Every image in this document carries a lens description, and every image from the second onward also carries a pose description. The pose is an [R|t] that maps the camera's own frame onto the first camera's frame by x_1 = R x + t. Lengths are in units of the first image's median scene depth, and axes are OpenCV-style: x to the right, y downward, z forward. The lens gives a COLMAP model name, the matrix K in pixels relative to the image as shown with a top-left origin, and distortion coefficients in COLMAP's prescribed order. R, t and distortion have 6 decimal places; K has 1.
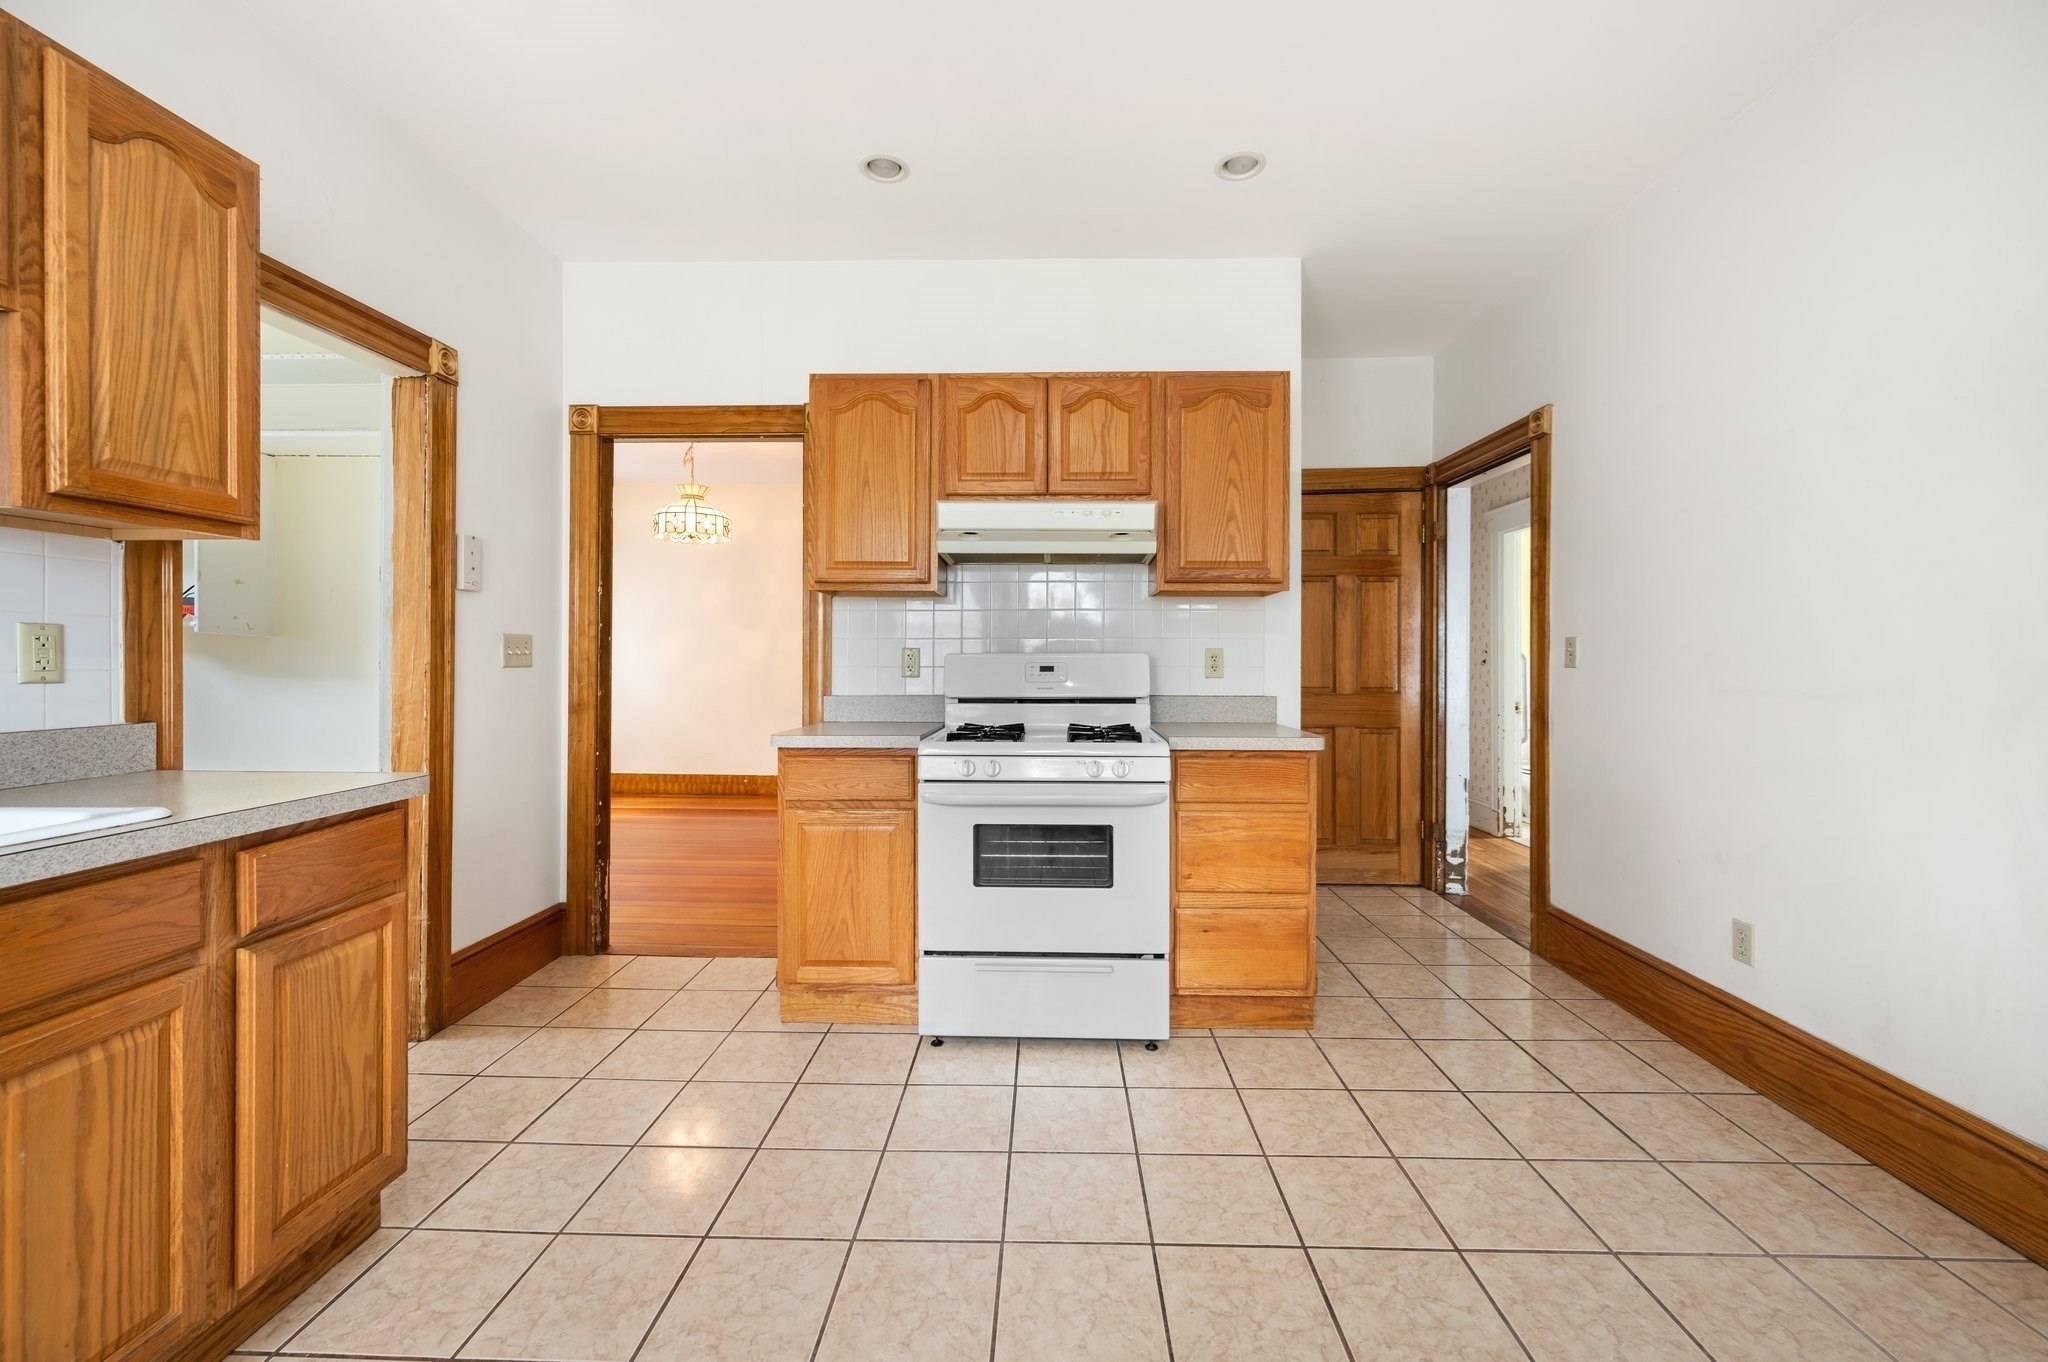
lens RADIAL K [[821.7, 0, 1026.1], [0, 821.7, 656.6], [0, 0, 1]] dist [-0.002715, -0.000393]
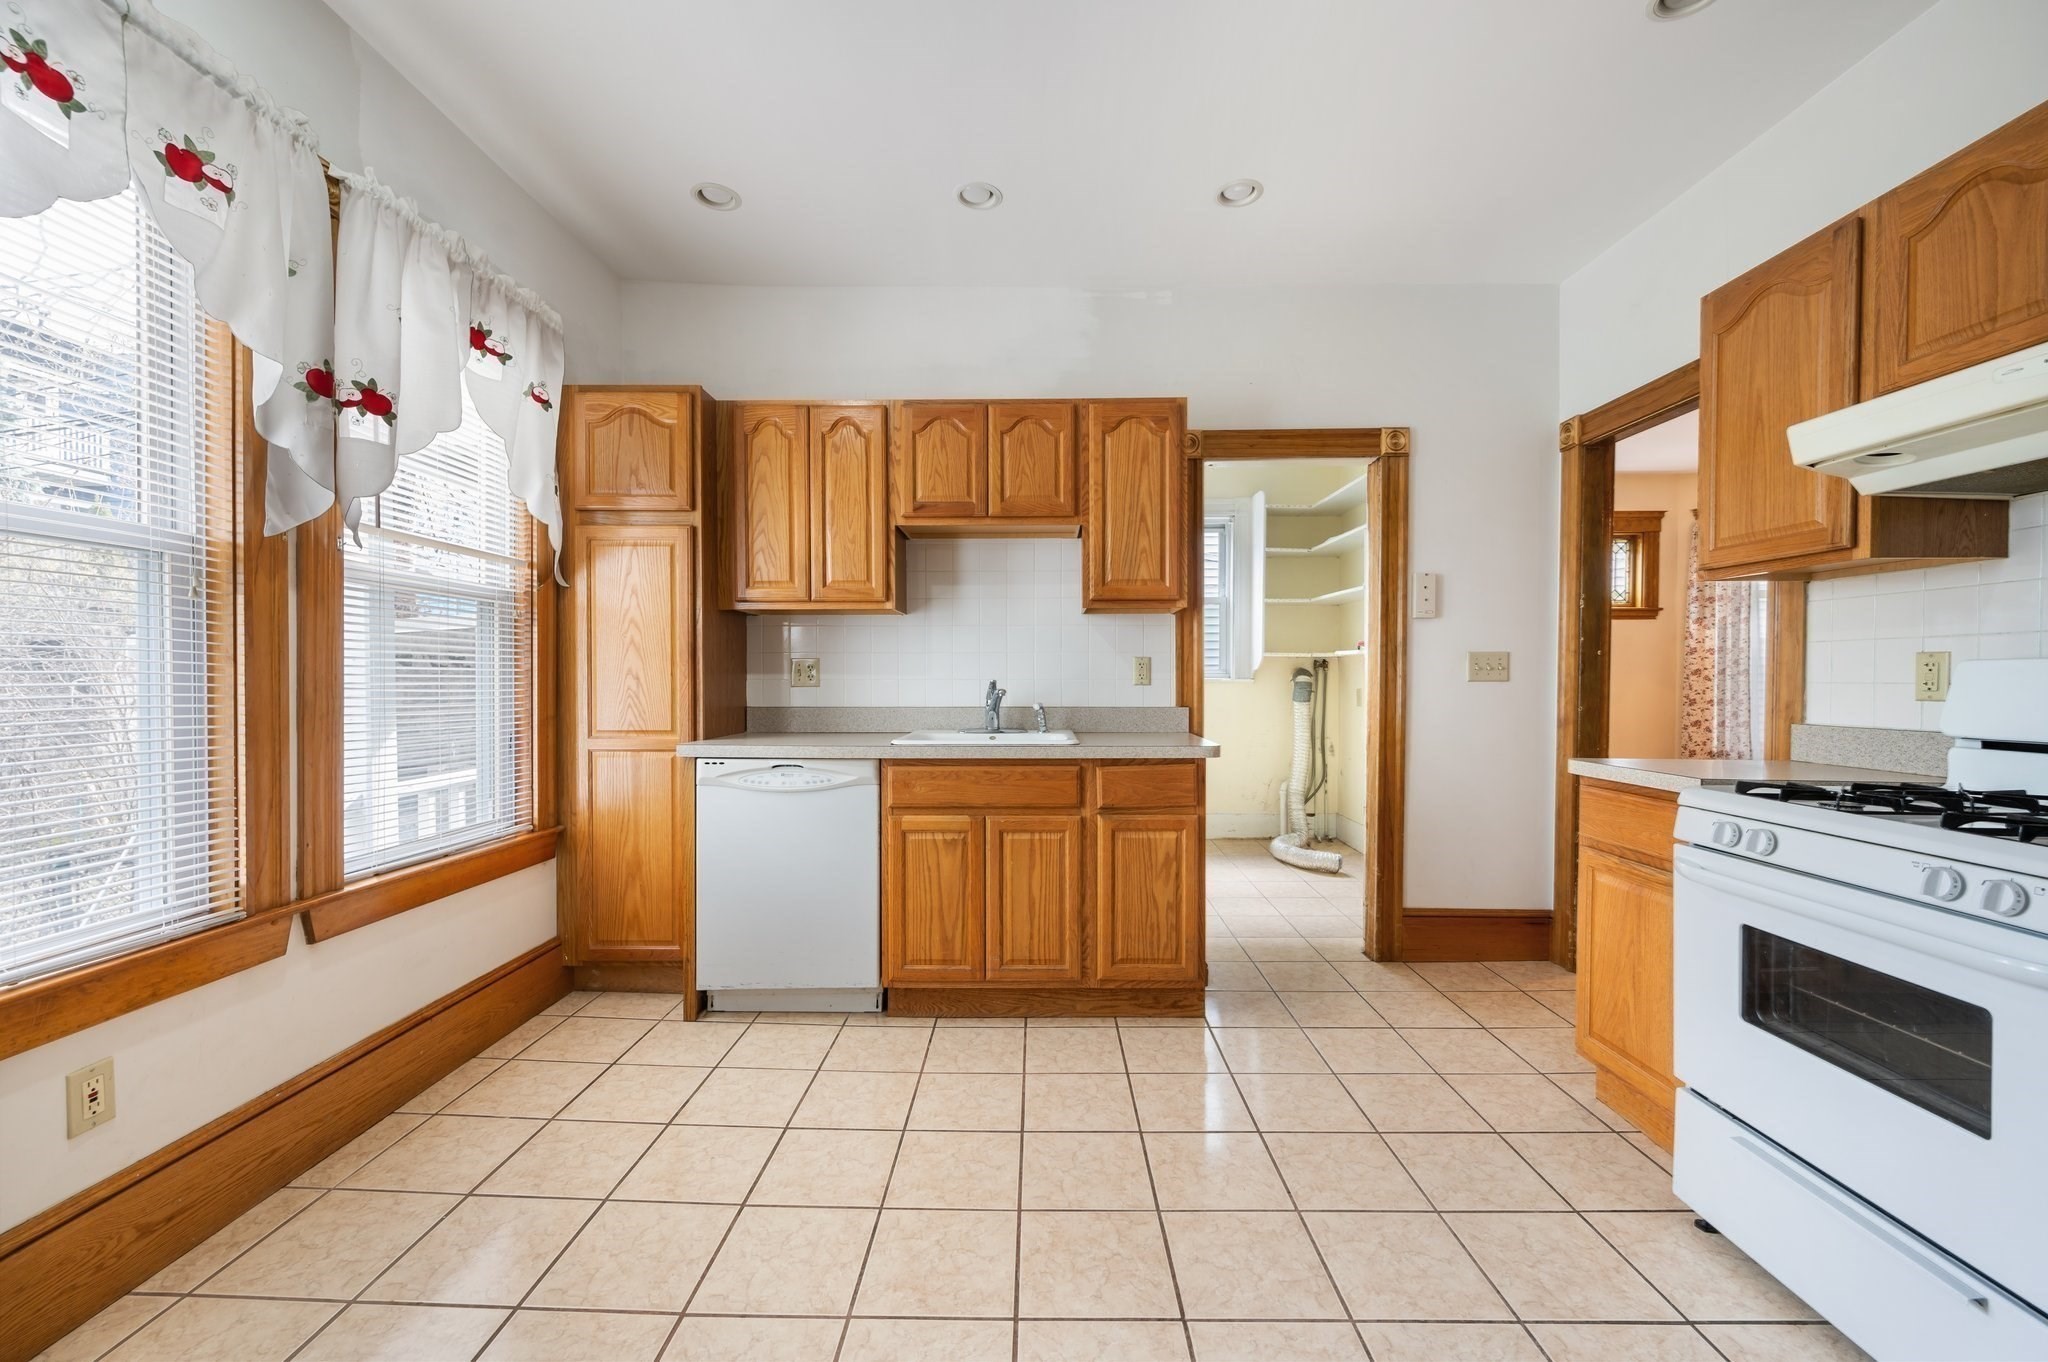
lens RADIAL K [[802.3, 0, 1028.2], [0, 802.3, 685.6], [0, 0, 1]] dist [-0.000505, -0.000063]
pose [[0.017276, 0.008491, -0.999815, 0.557664], [0.001576, 0.999962, 0.008519, 0.009983], [0.999850, -0.001723, 0.017262, 0.425191]]
